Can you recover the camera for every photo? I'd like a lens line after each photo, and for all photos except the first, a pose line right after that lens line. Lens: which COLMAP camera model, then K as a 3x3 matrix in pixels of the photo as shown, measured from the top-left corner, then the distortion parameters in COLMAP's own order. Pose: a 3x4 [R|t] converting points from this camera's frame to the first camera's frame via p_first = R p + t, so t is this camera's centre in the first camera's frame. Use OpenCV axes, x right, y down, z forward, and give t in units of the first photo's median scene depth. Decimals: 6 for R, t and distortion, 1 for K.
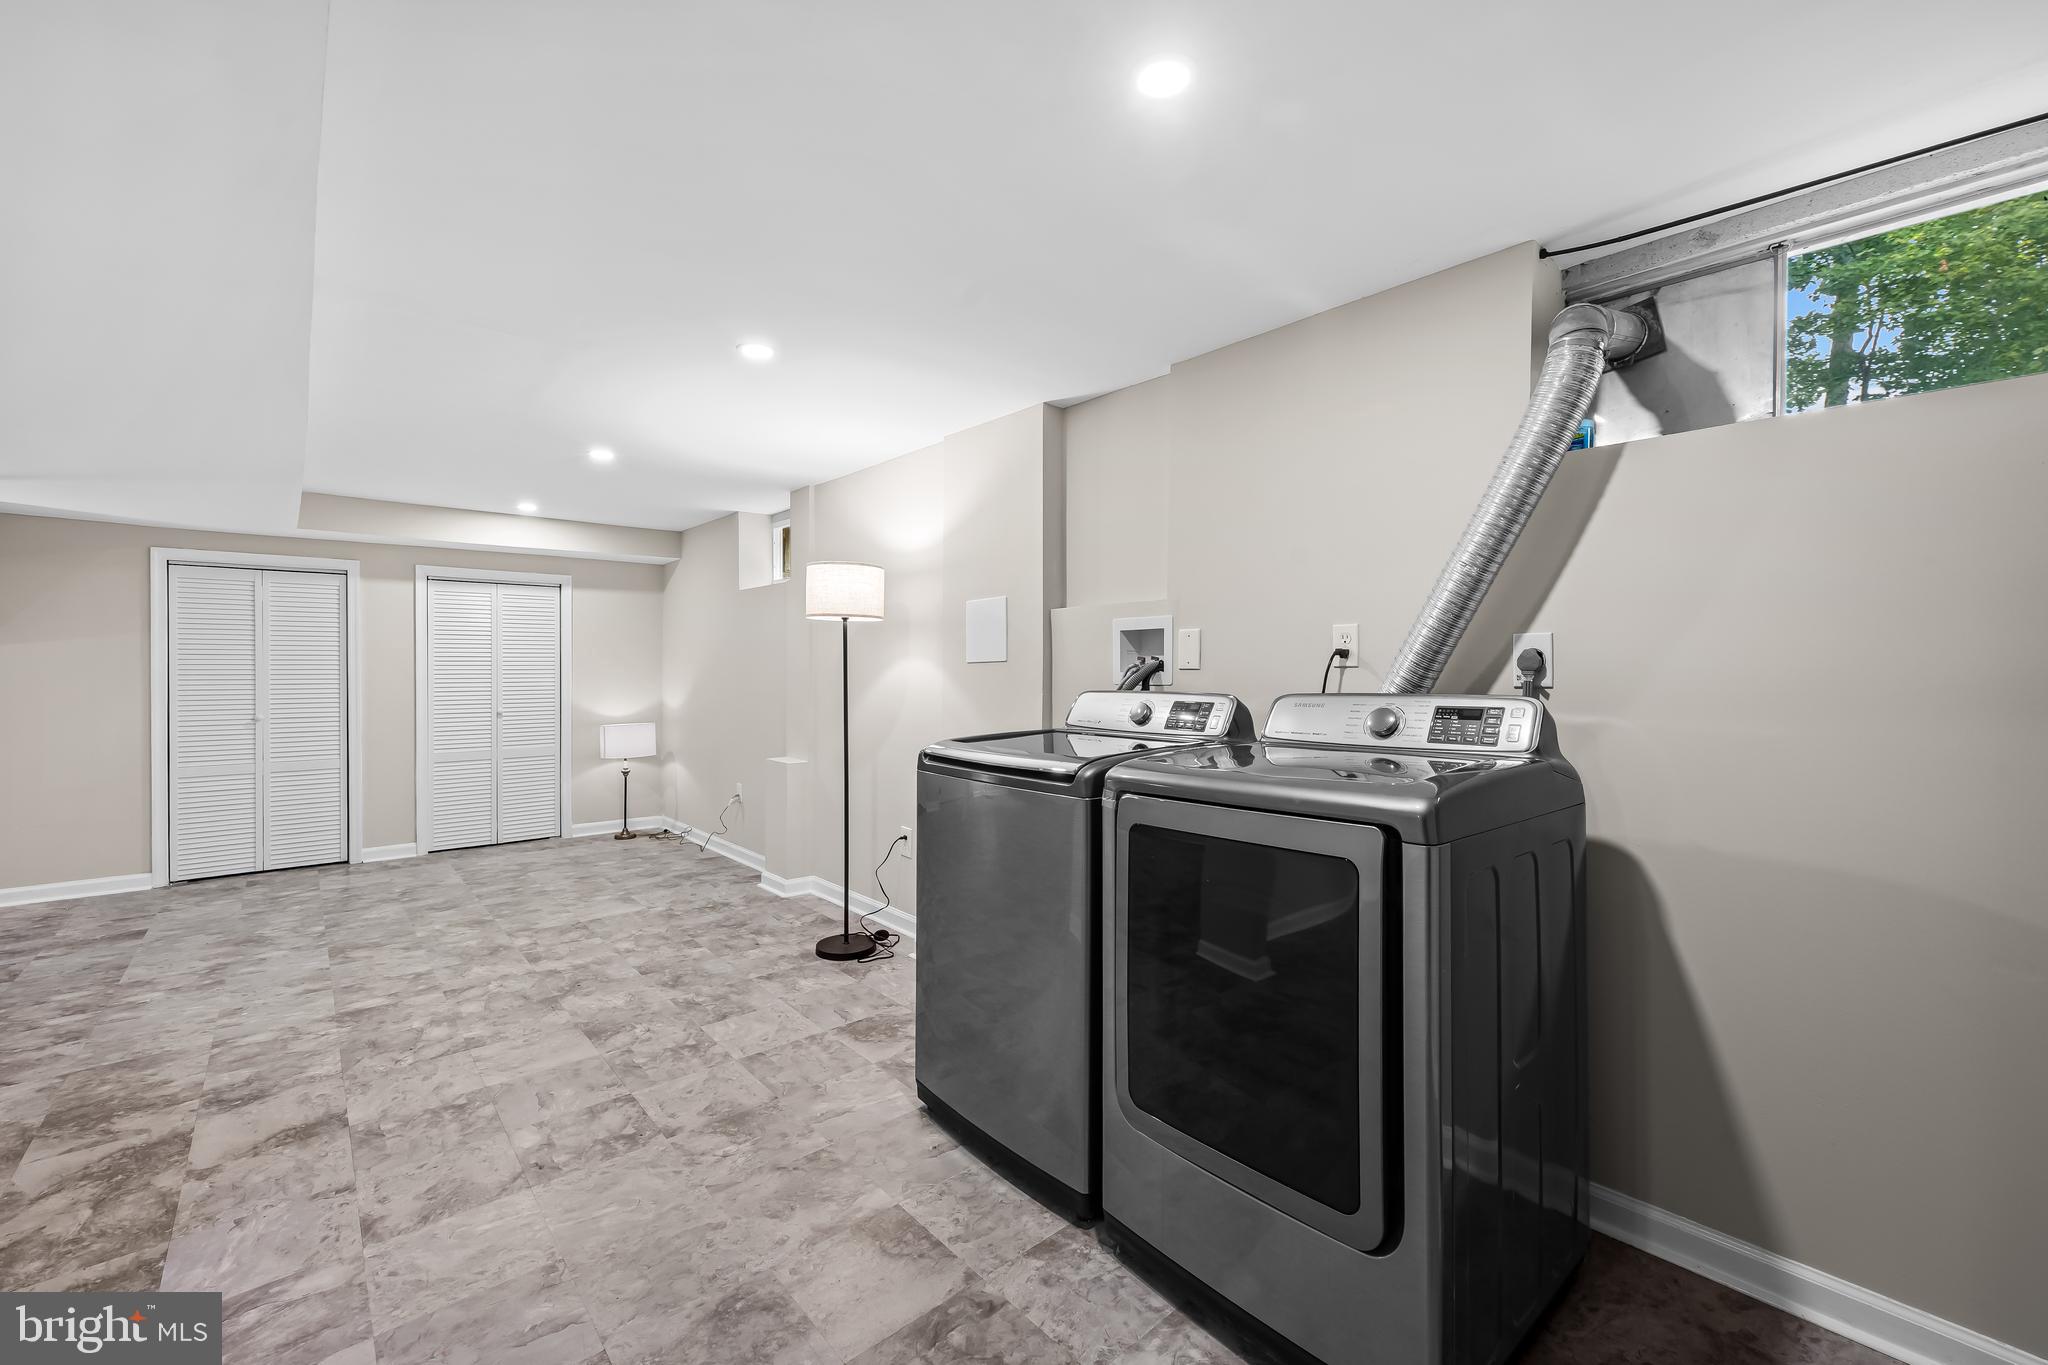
lens RADIAL K [[831.3, 0, 1019.8], [0, 831.3, 670.1], [0, 0, 1]] dist [-0.001780, -0.000086]
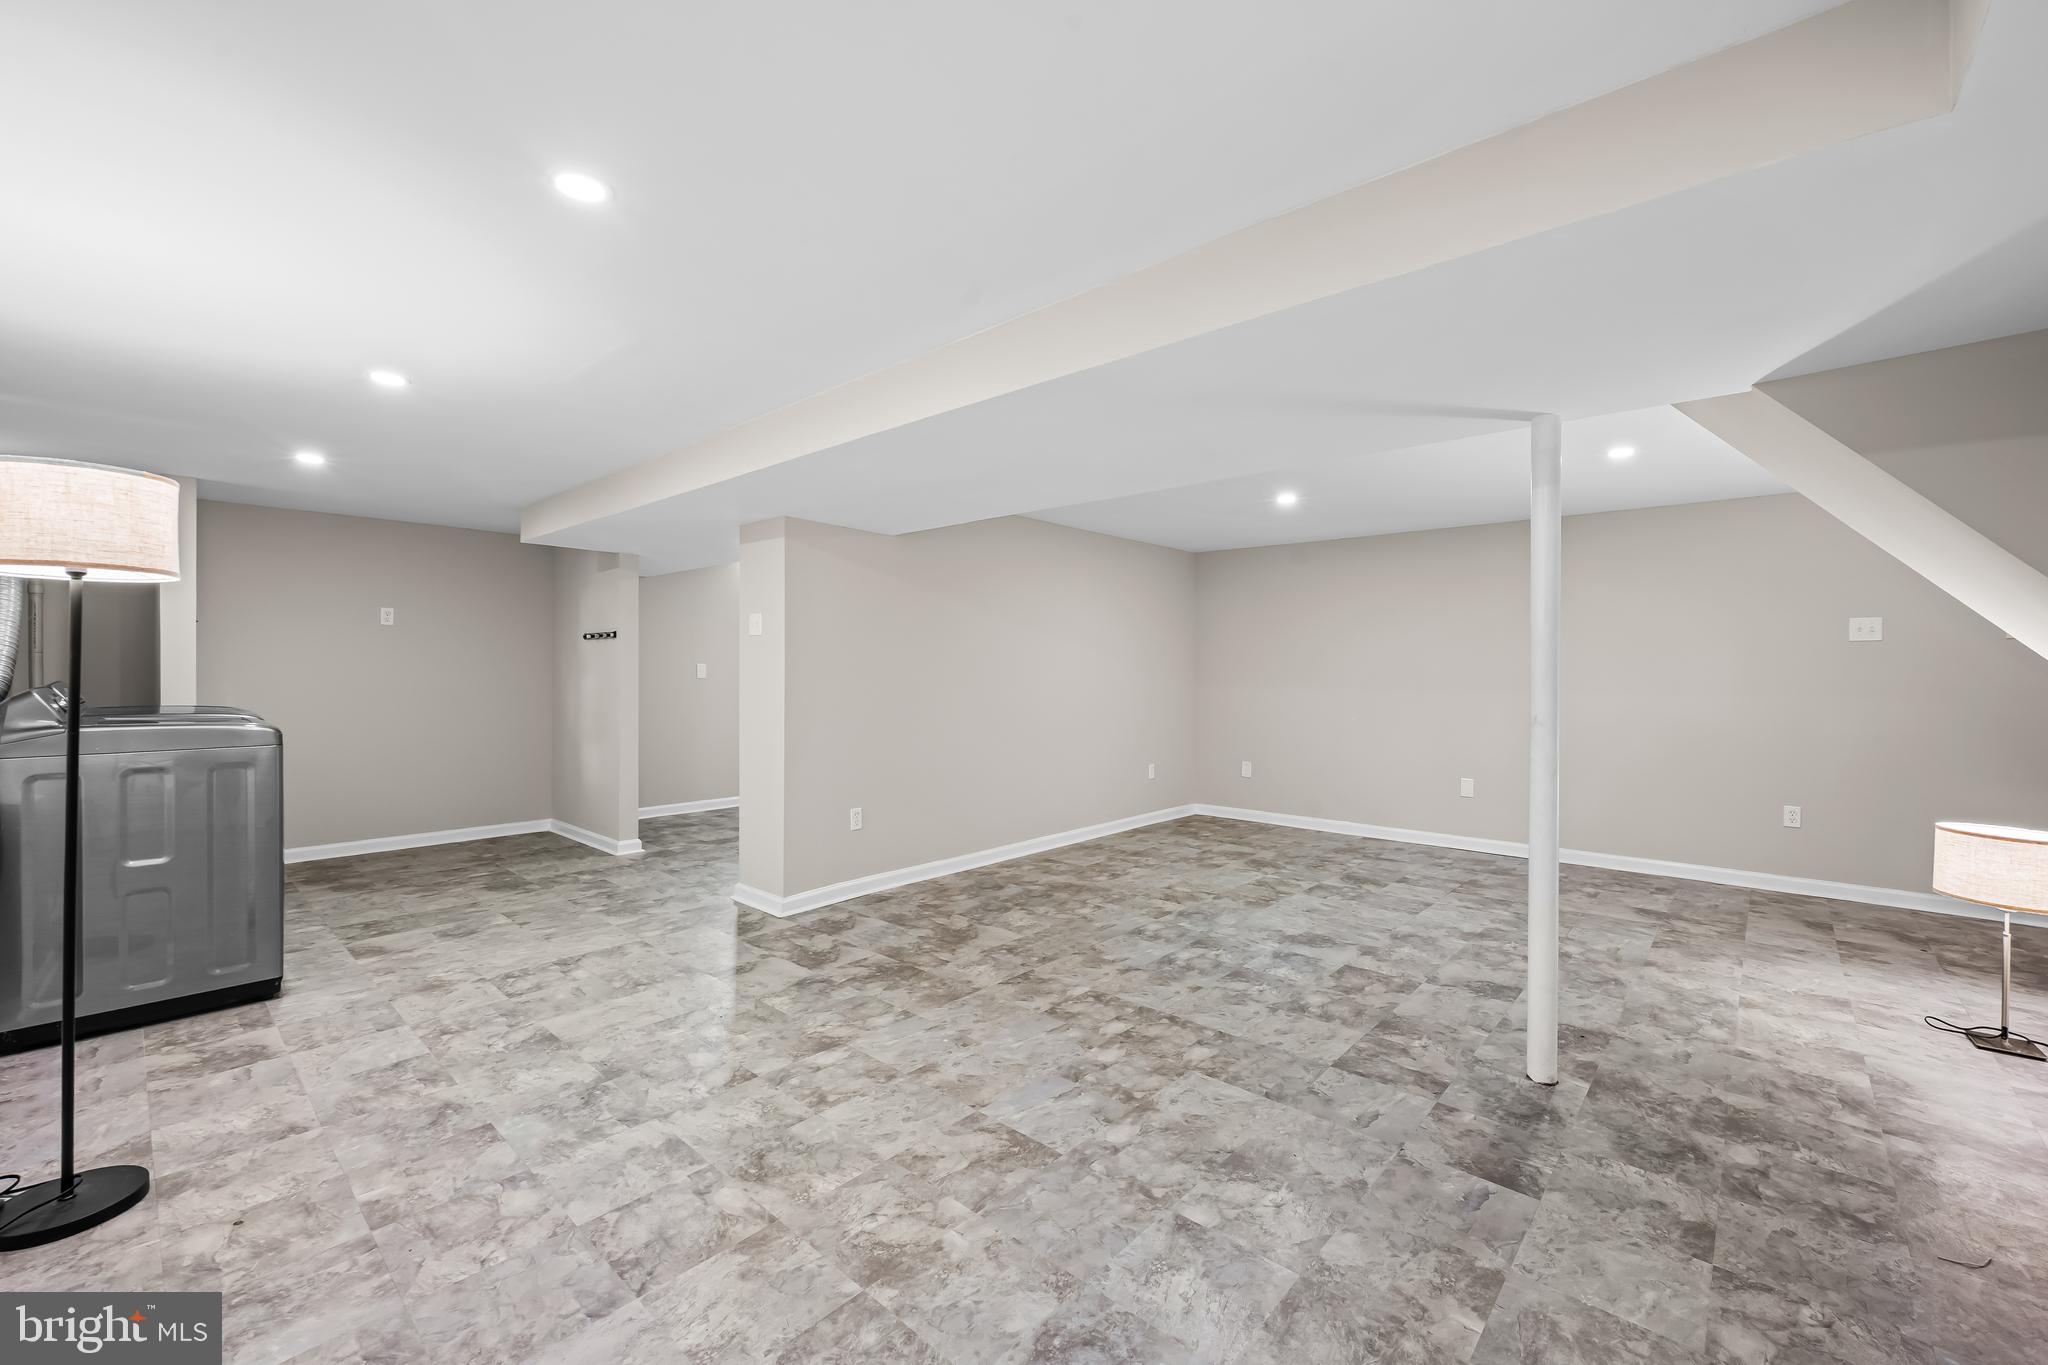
lens RADIAL K [[831.3, 0, 1019.8], [0, 831.3, 670.1], [0, 0, 1]] dist [-0.001780, -0.000086]
pose [[-0.993852, -0.006217, -0.110544, -0.906734], [-0.006312, 0.999980, 0.000507, -0.005991], [0.110538, 0.001202, -0.993871, 1.934299]]
